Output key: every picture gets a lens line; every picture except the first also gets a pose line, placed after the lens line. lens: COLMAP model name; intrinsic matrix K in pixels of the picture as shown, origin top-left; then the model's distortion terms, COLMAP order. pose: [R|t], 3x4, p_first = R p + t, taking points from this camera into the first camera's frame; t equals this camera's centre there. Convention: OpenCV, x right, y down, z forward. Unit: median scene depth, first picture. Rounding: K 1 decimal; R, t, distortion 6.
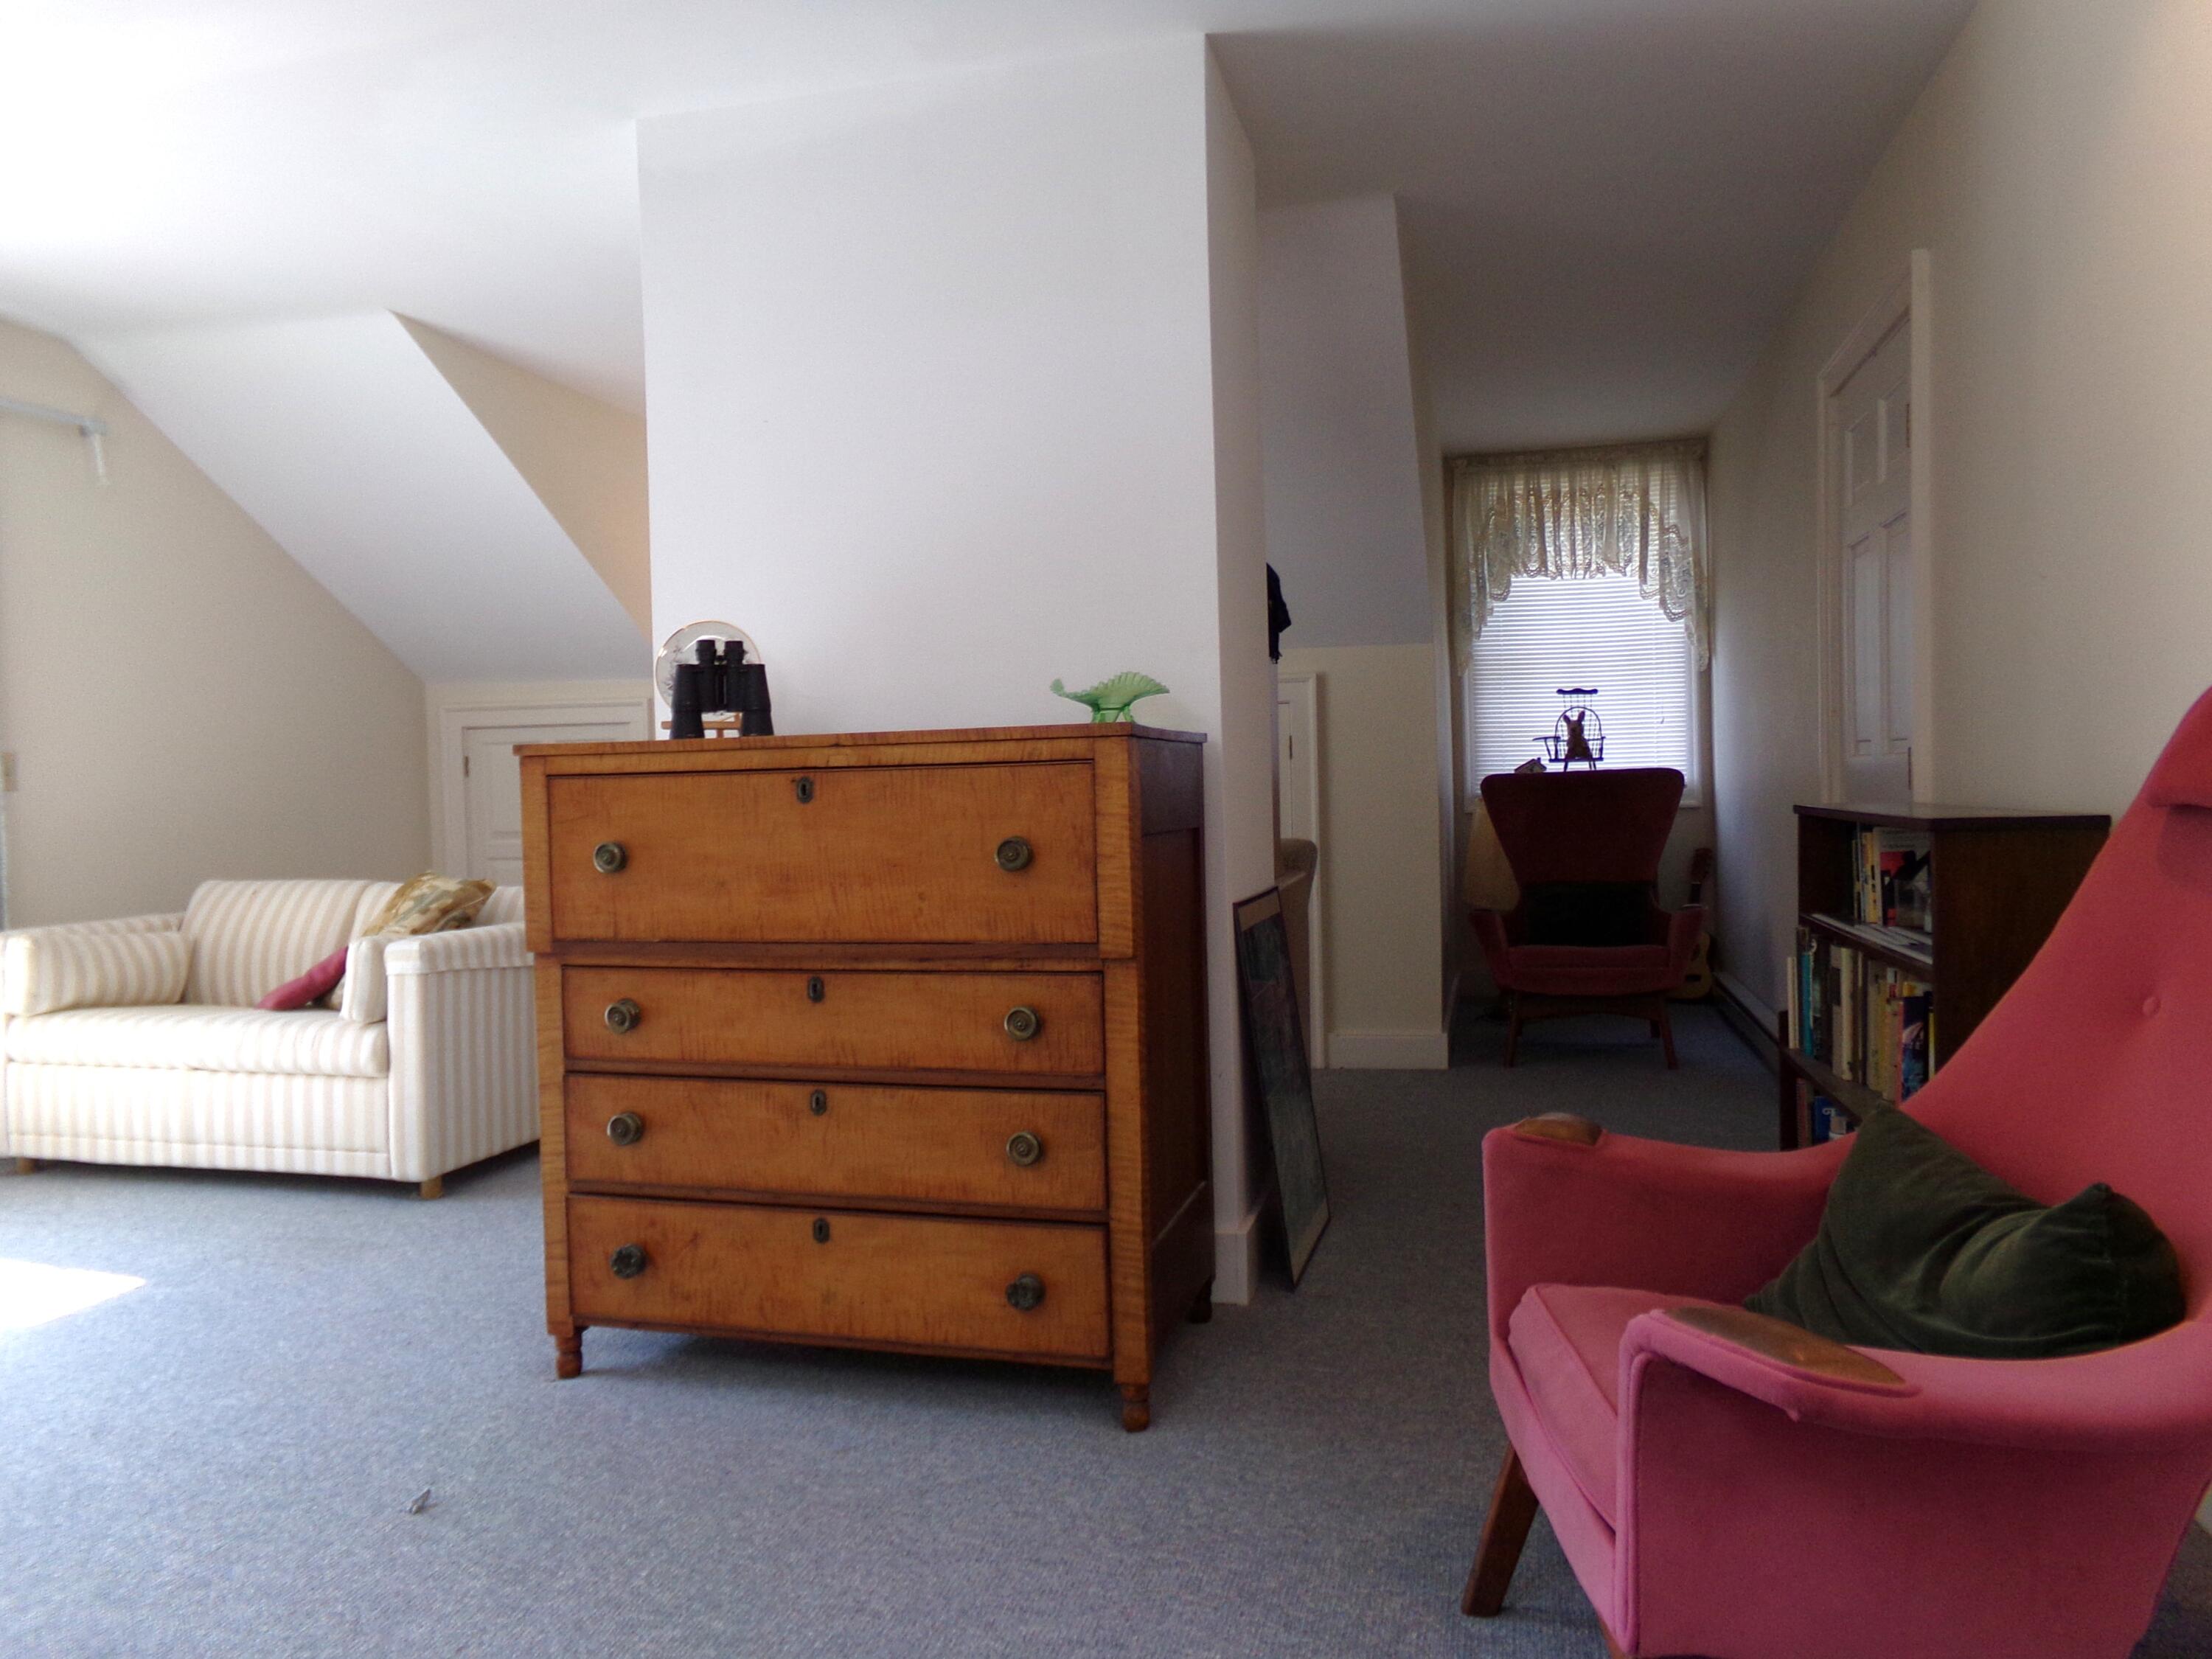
lens RADIAL K [[1507.0, 0, 1181.7], [0, 1507.0, 846.1], [0, 0, 1]] dist [-0.049079, 0.041429]
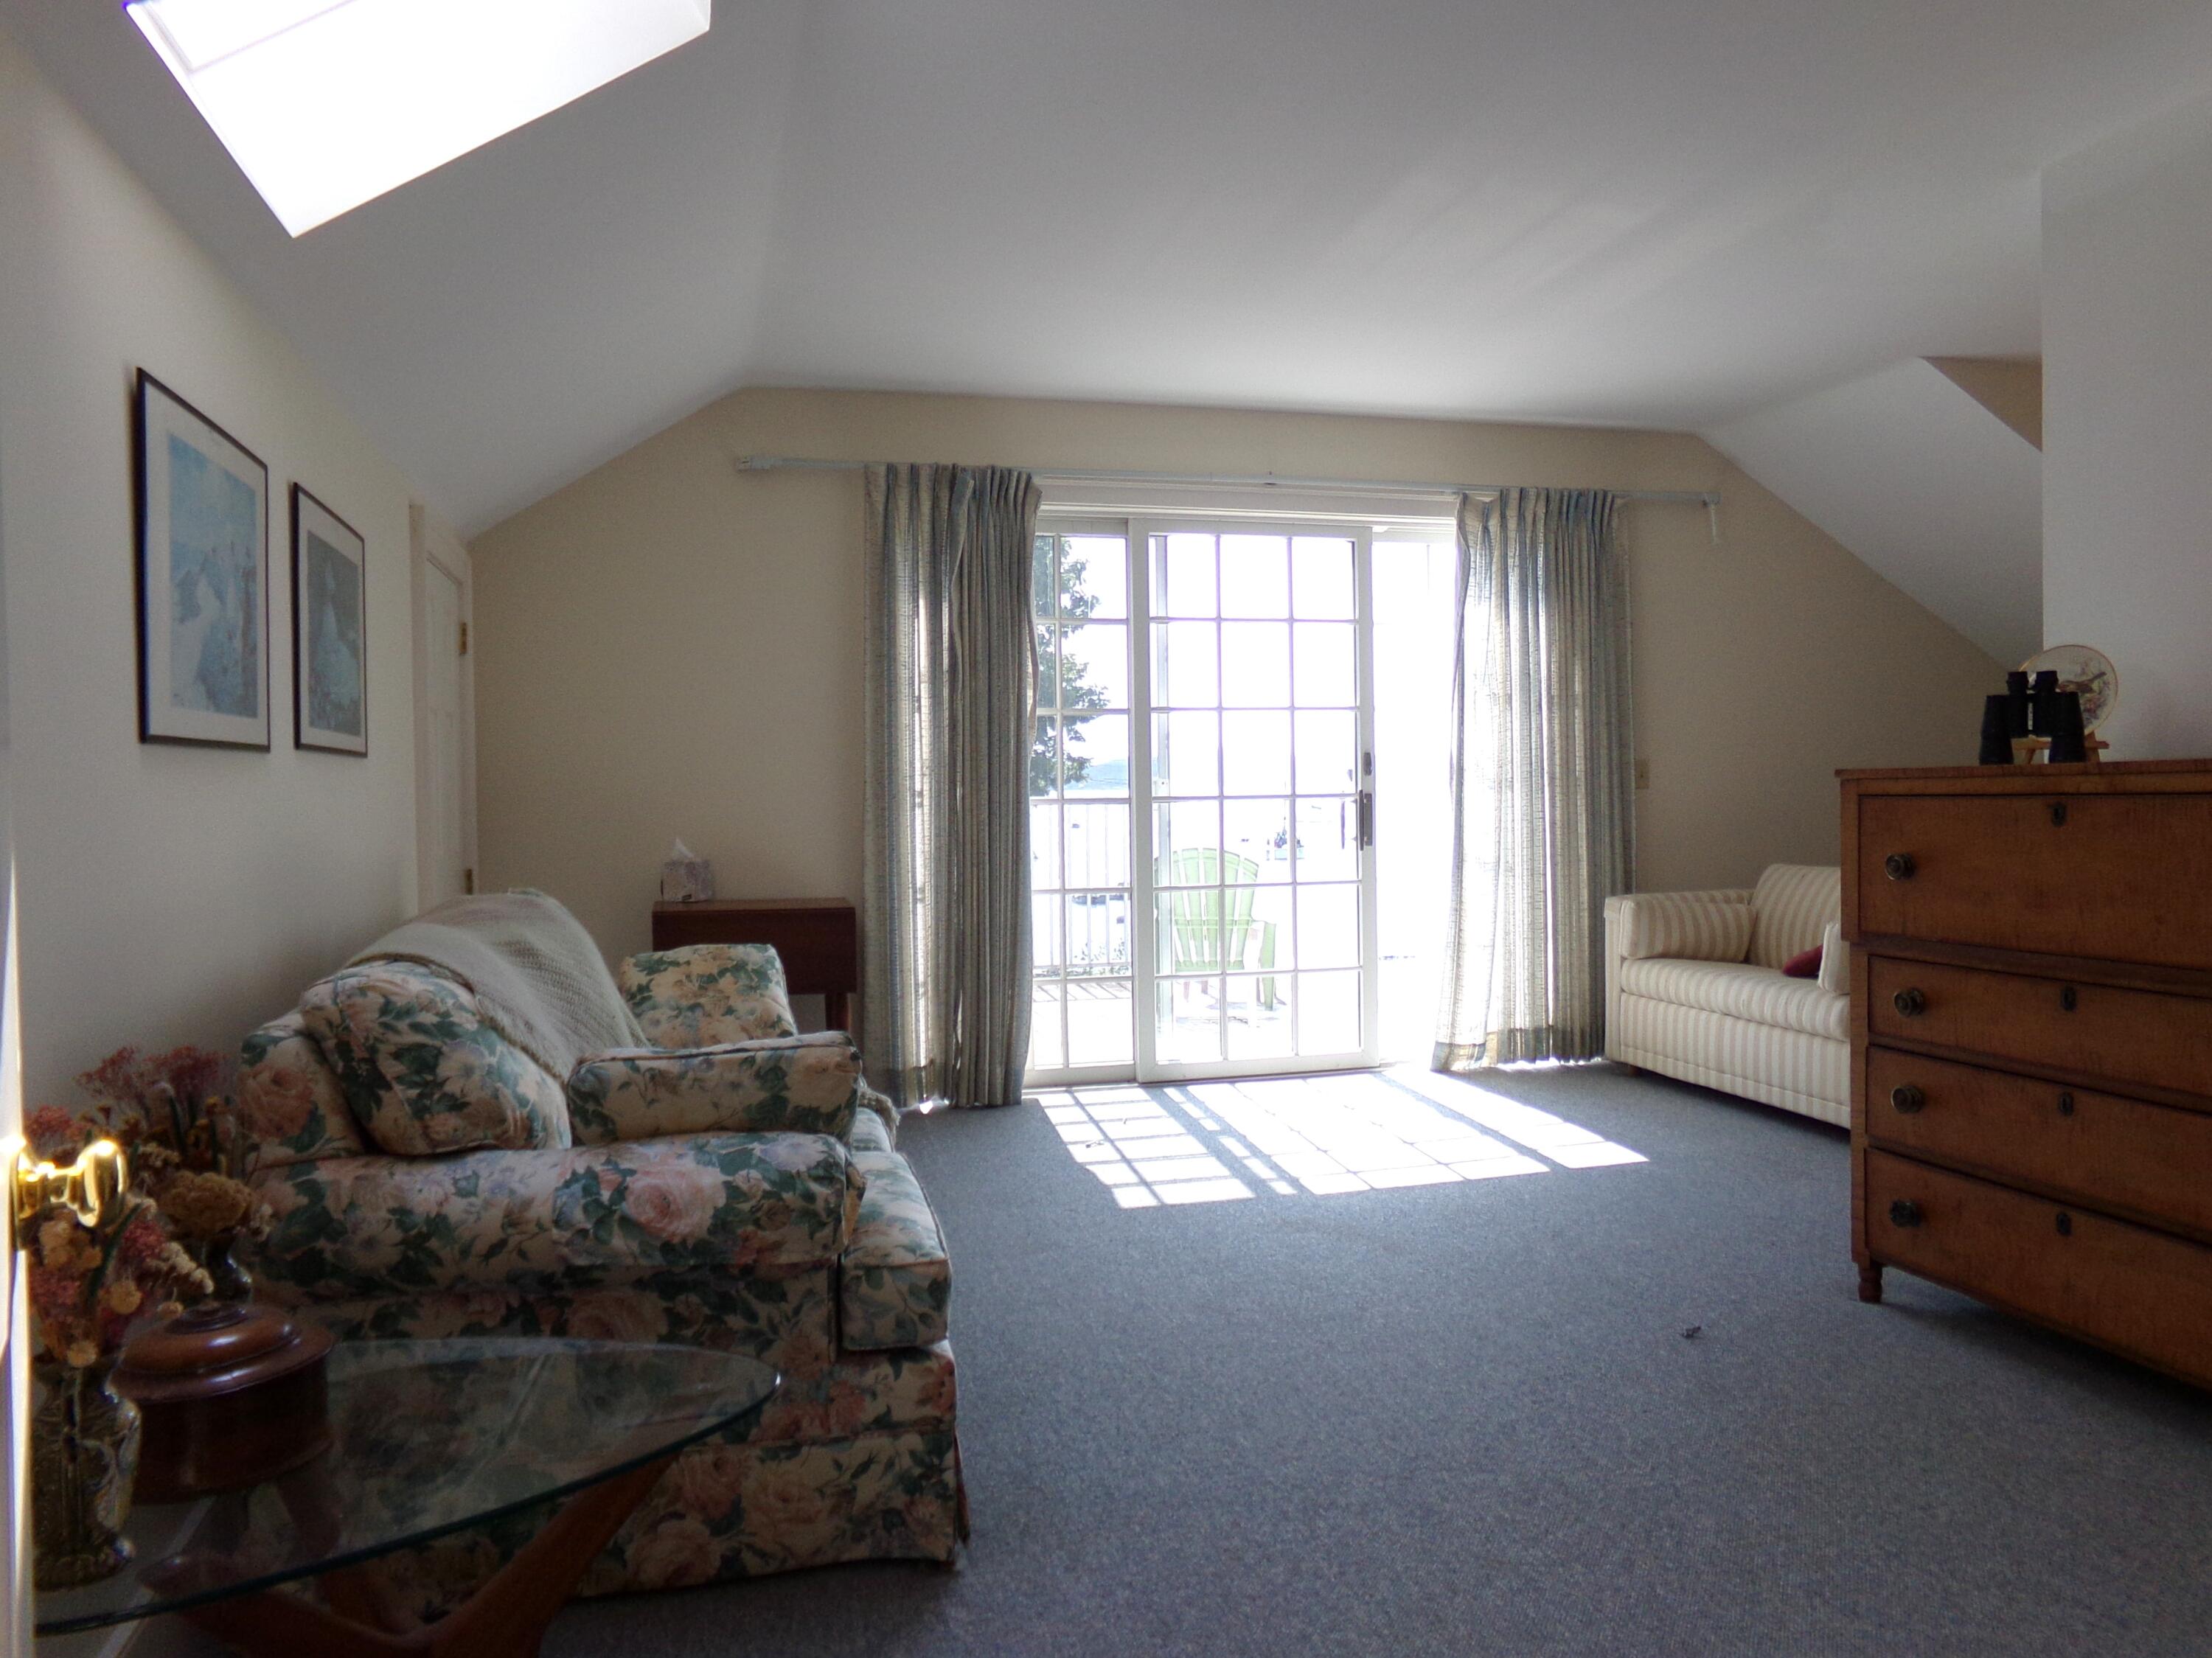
lens RADIAL K [[1506.9, 0, 1104.7], [0, 1506.9, 822.2], [0, 0, 1]] dist [-0.049079, 0.041429]
pose [[0.470883, 0.026059, -0.881811, 0.351521], [-0.030441, 0.999448, 0.013280, -0.023057], [0.881670, 0.020590, 0.471416, -0.105465]]
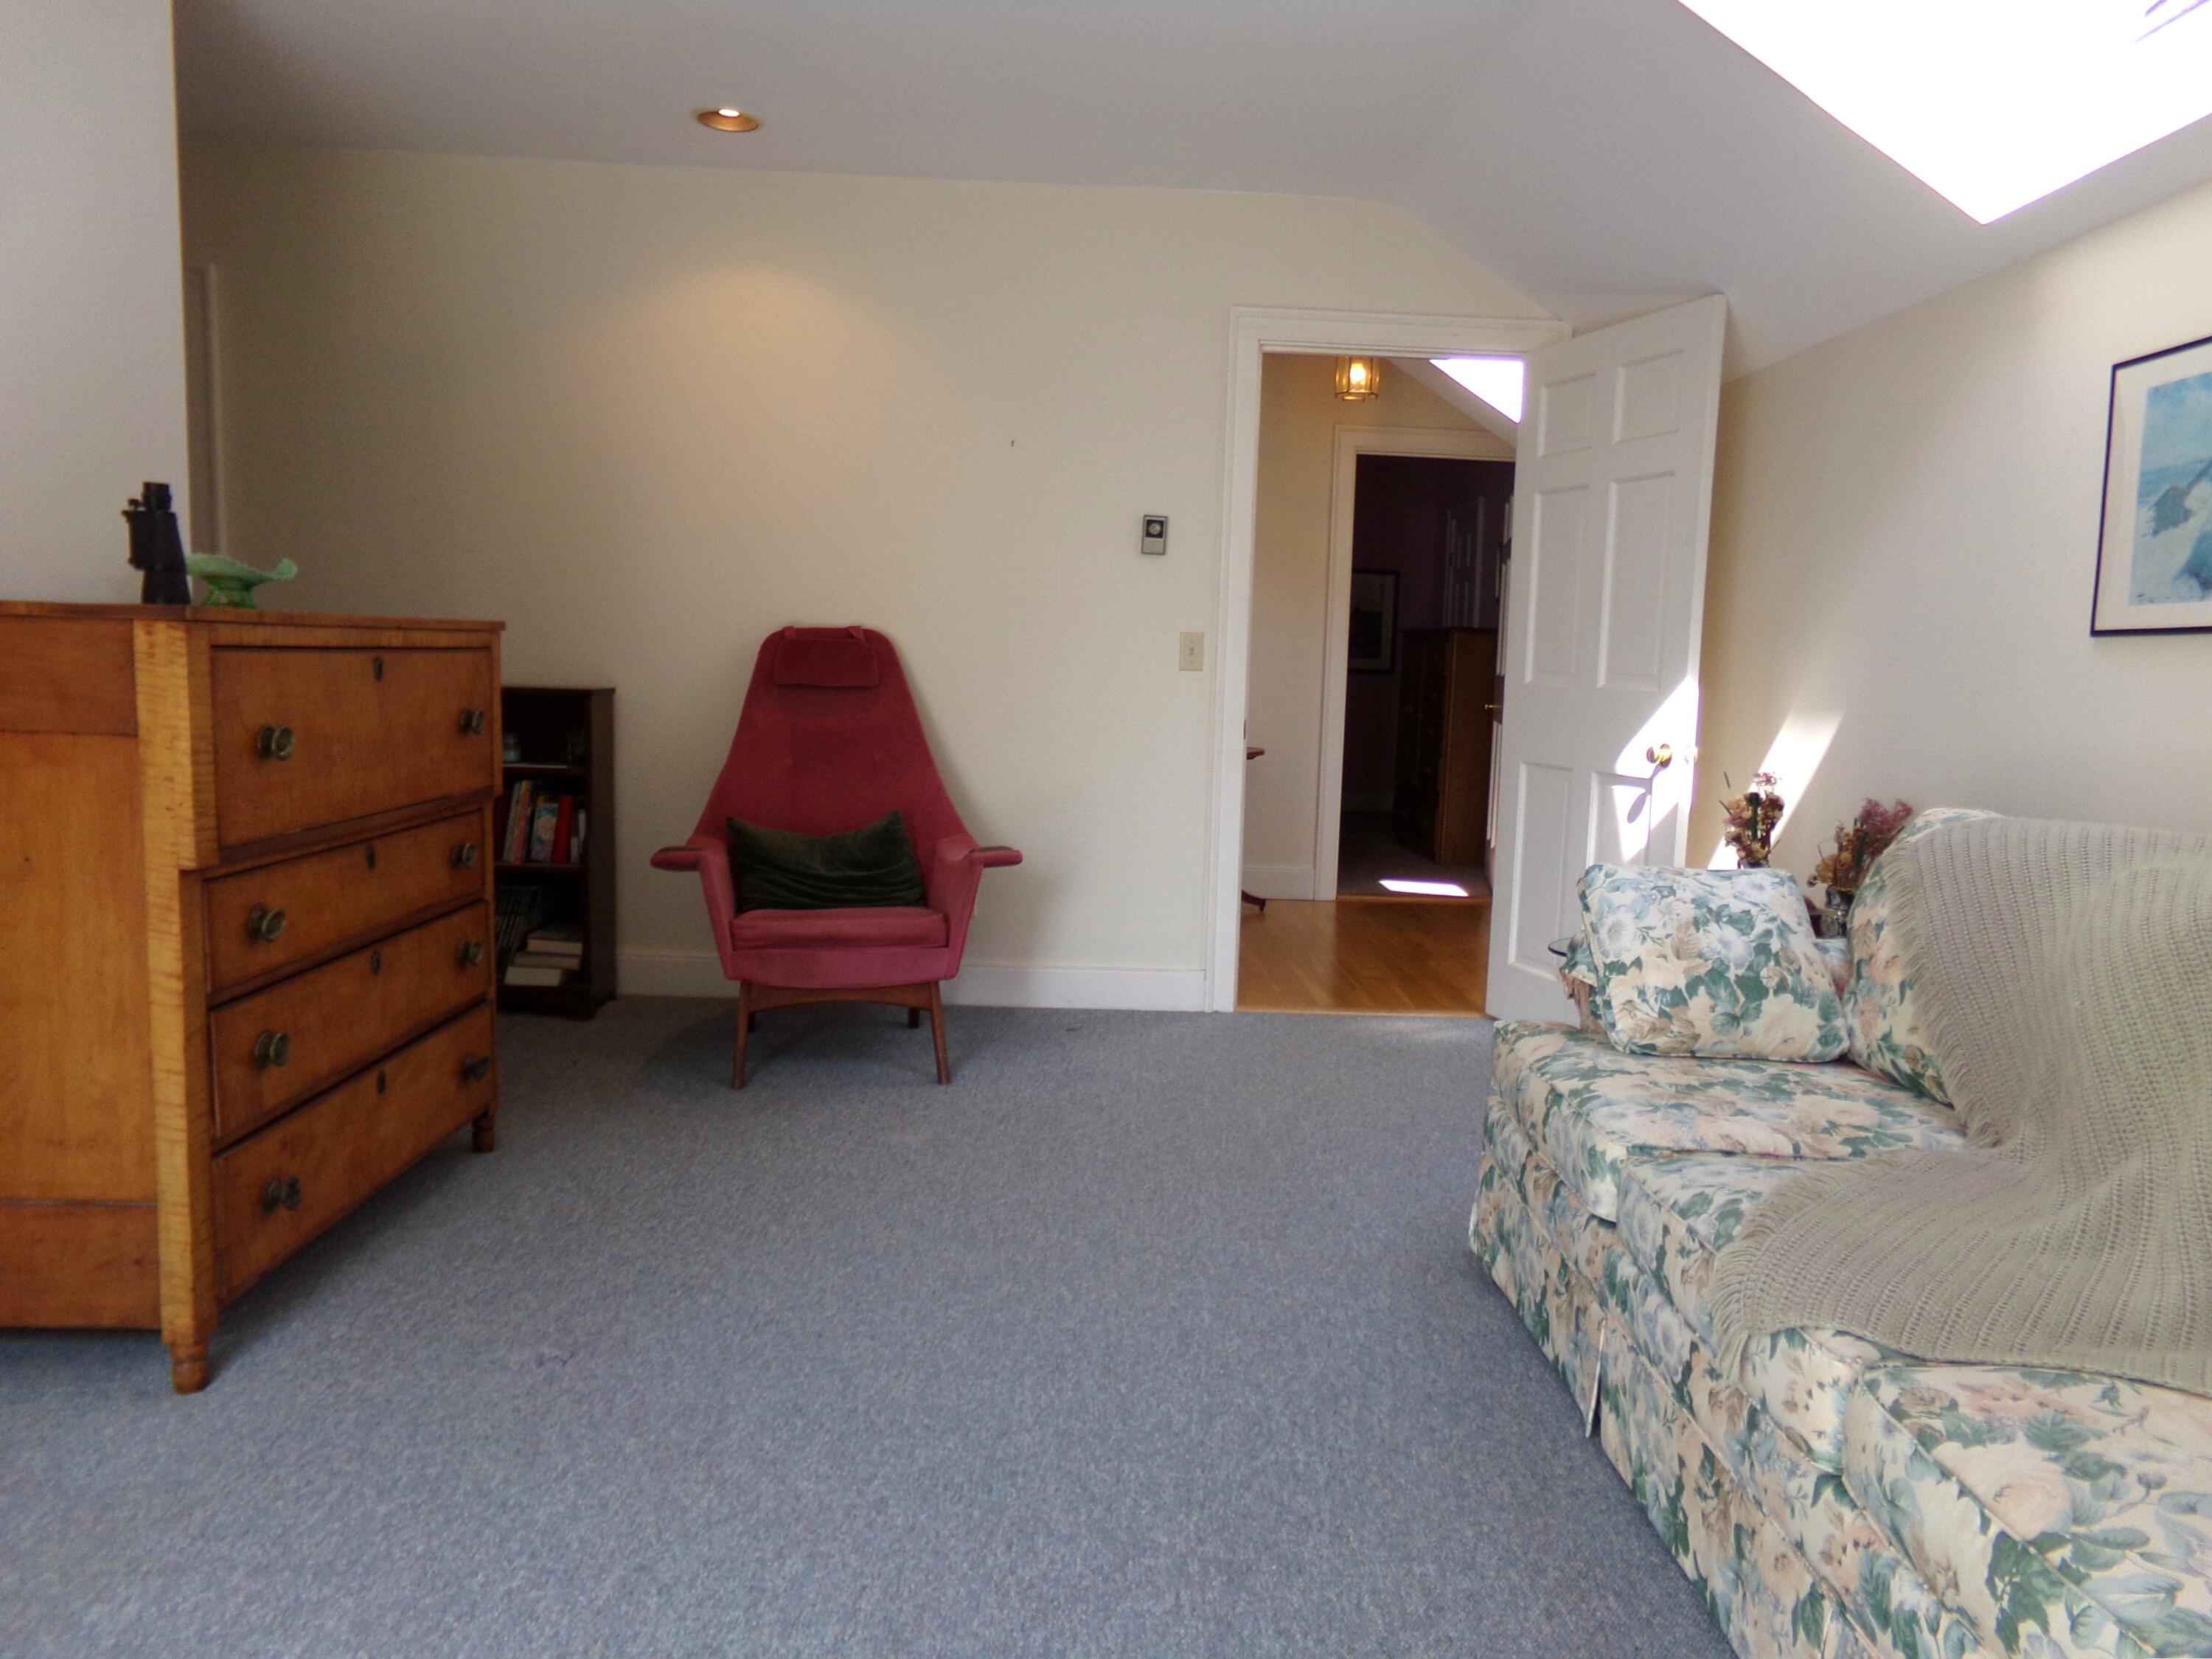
lens RADIAL K [[1507.0, 0, 1114.8], [0, 1507.0, 833.9], [0, 0, 1]] dist [-0.049079, 0.041429]
pose [[-0.256067, -0.098455, 0.961632, -1.332621], [0.016166, 0.994224, 0.106096, -0.023441], [-0.966524, 0.042714, -0.252996, 0.730111]]
